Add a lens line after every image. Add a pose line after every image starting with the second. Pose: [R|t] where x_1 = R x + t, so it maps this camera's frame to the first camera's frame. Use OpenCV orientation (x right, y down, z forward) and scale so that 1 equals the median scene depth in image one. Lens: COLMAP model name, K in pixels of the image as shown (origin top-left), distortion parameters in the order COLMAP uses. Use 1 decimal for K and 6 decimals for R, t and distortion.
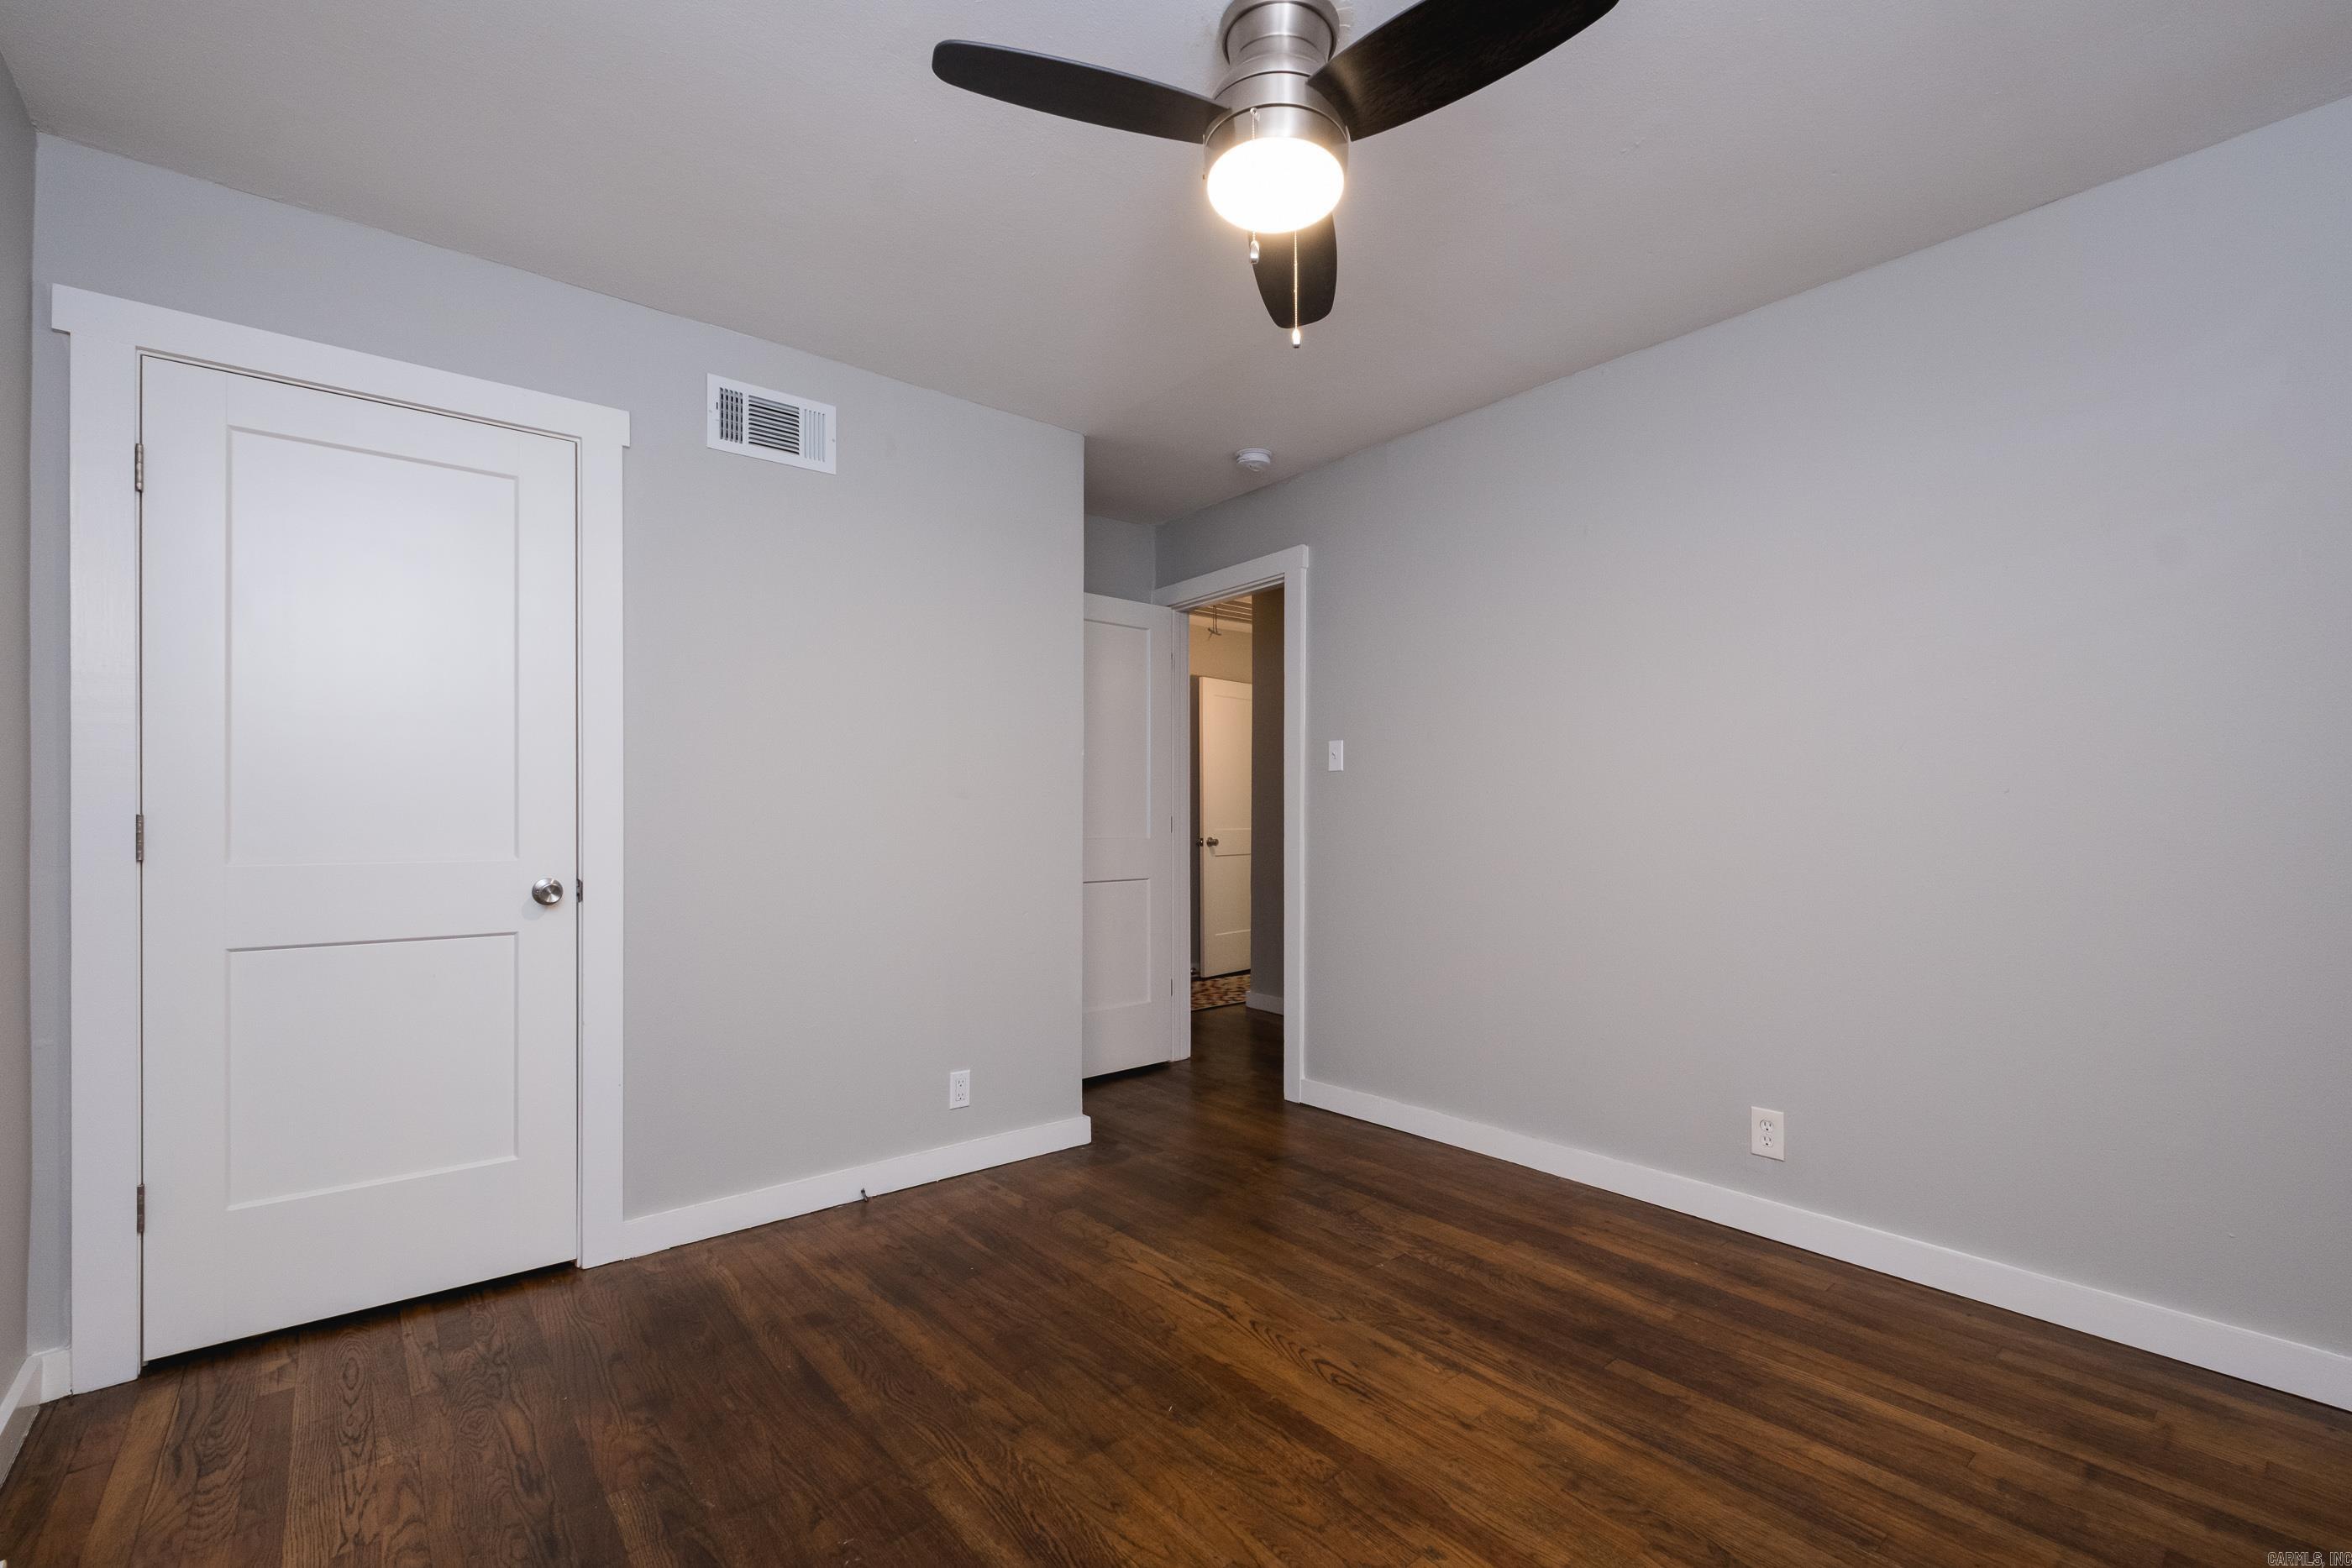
lens RADIAL K [[1020.5, 0, 1191.9], [0, 1020.5, 800.7], [0, 0, 1]] dist [0.000314, -0.000694]
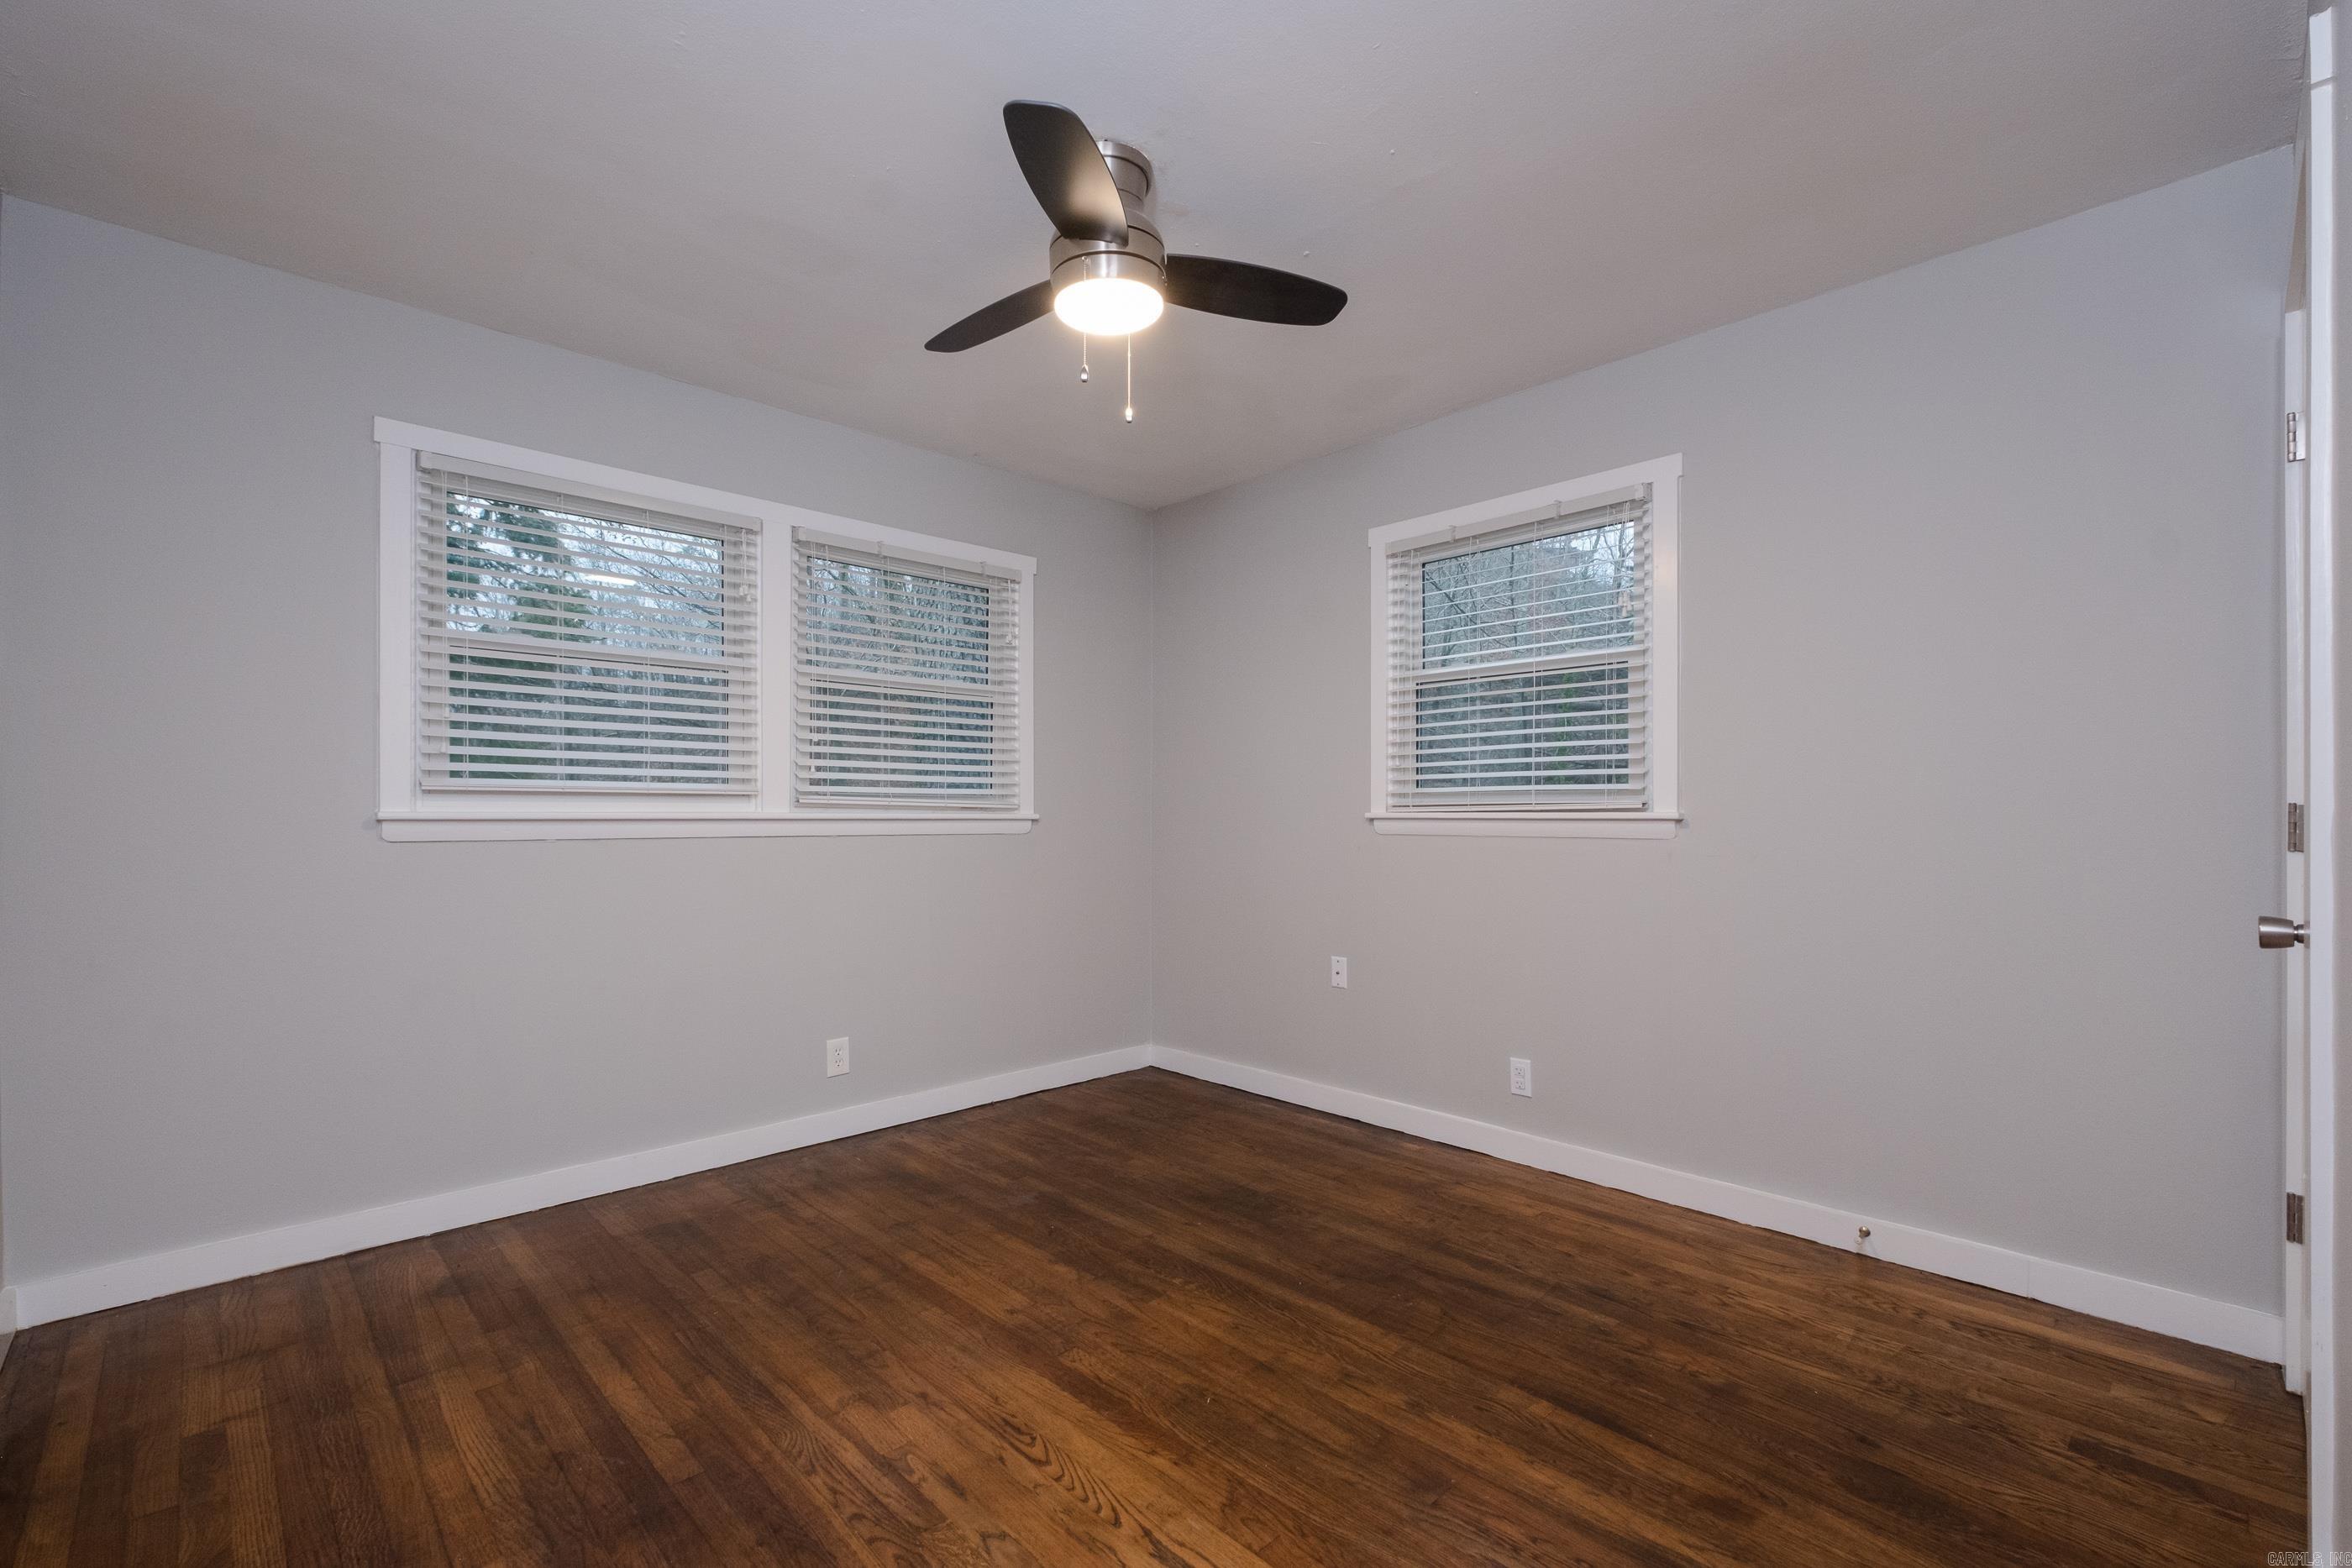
lens RADIAL K [[1020.5, 0, 1191.9], [0, 1020.5, 800.7], [0, 0, 1]] dist [0.000314, -0.000694]
pose [[-0.996936, 0.004926, -0.078061, 0.070341], [0.006953, 0.999645, -0.025718, 0.029809], [0.077906, -0.026182, -0.996617, 1.994077]]
